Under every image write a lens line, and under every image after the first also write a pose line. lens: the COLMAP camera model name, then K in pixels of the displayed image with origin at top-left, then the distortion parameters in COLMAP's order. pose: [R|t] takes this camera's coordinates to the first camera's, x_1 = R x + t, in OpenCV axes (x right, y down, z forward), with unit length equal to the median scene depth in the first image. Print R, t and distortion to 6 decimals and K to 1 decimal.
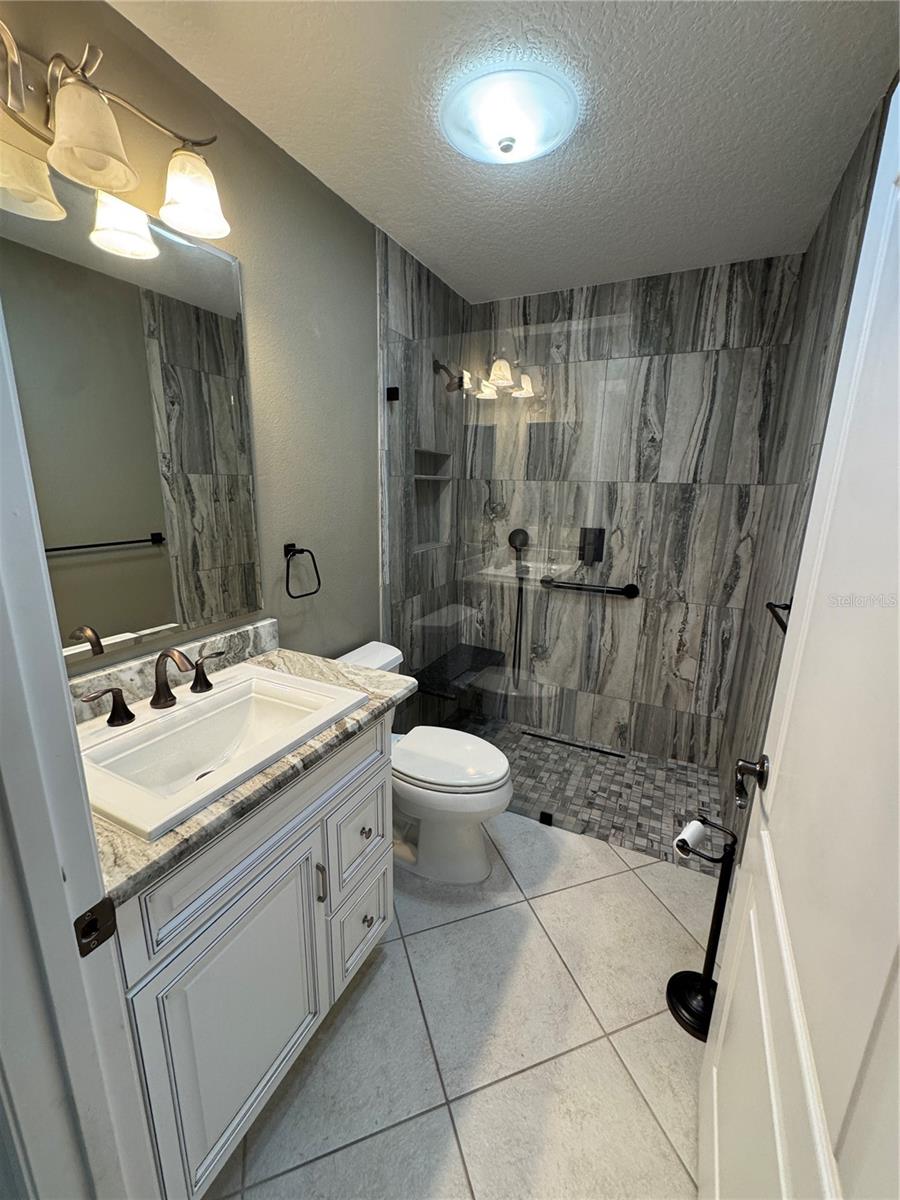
lens RADIAL K [[481.3, 0, 450.0], [0, 481.3, 600.0], [0, 0, 1]] dist [0.000782, 0.000128]
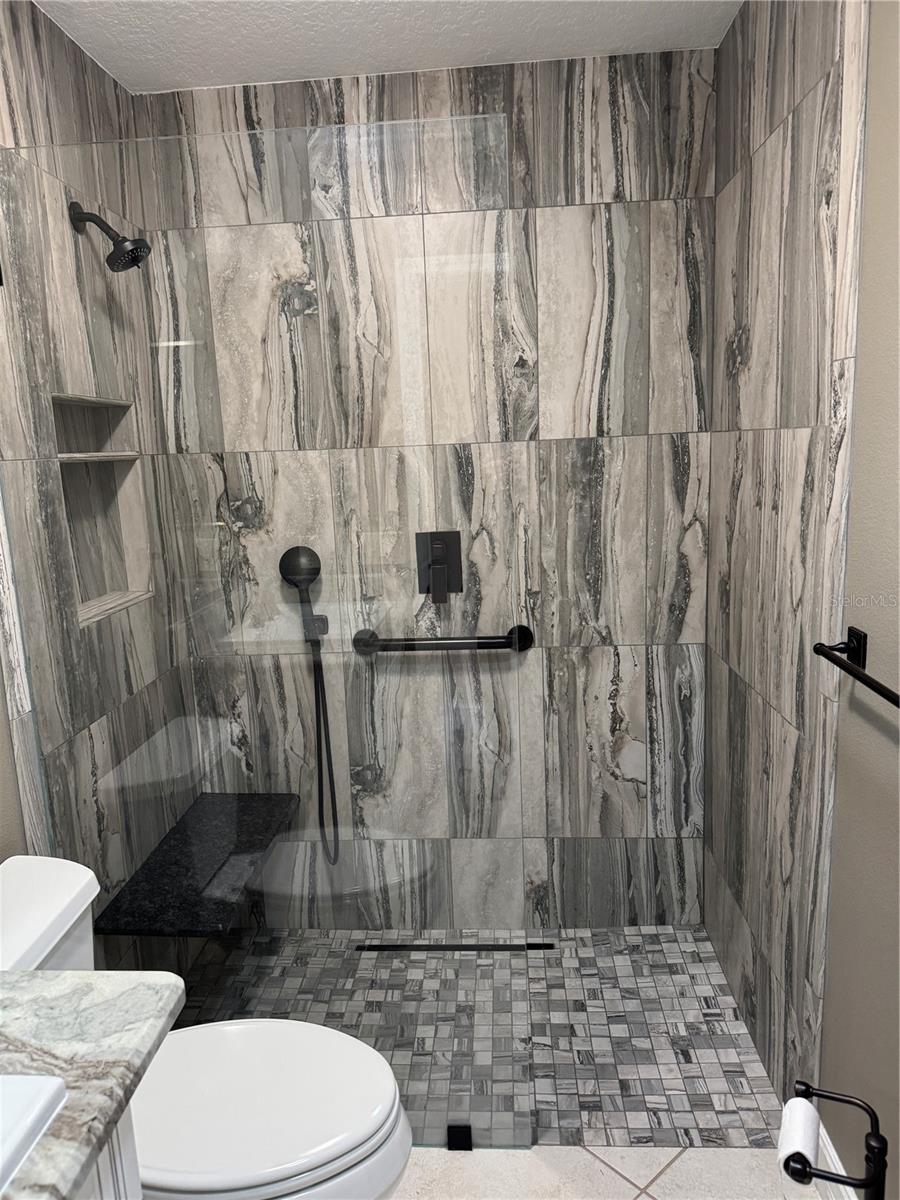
lens RADIAL K [[841.0, 0, 446.9], [0, 841.0, 607.1], [0, 0, 1]] dist [0.084654, -0.122679]
pose [[0.921696, -0.132254, 0.364672, -0.045595], [0.150992, 0.988262, -0.023219, -0.045977], [-0.357321, 0.076464, 0.930846, 0.146229]]
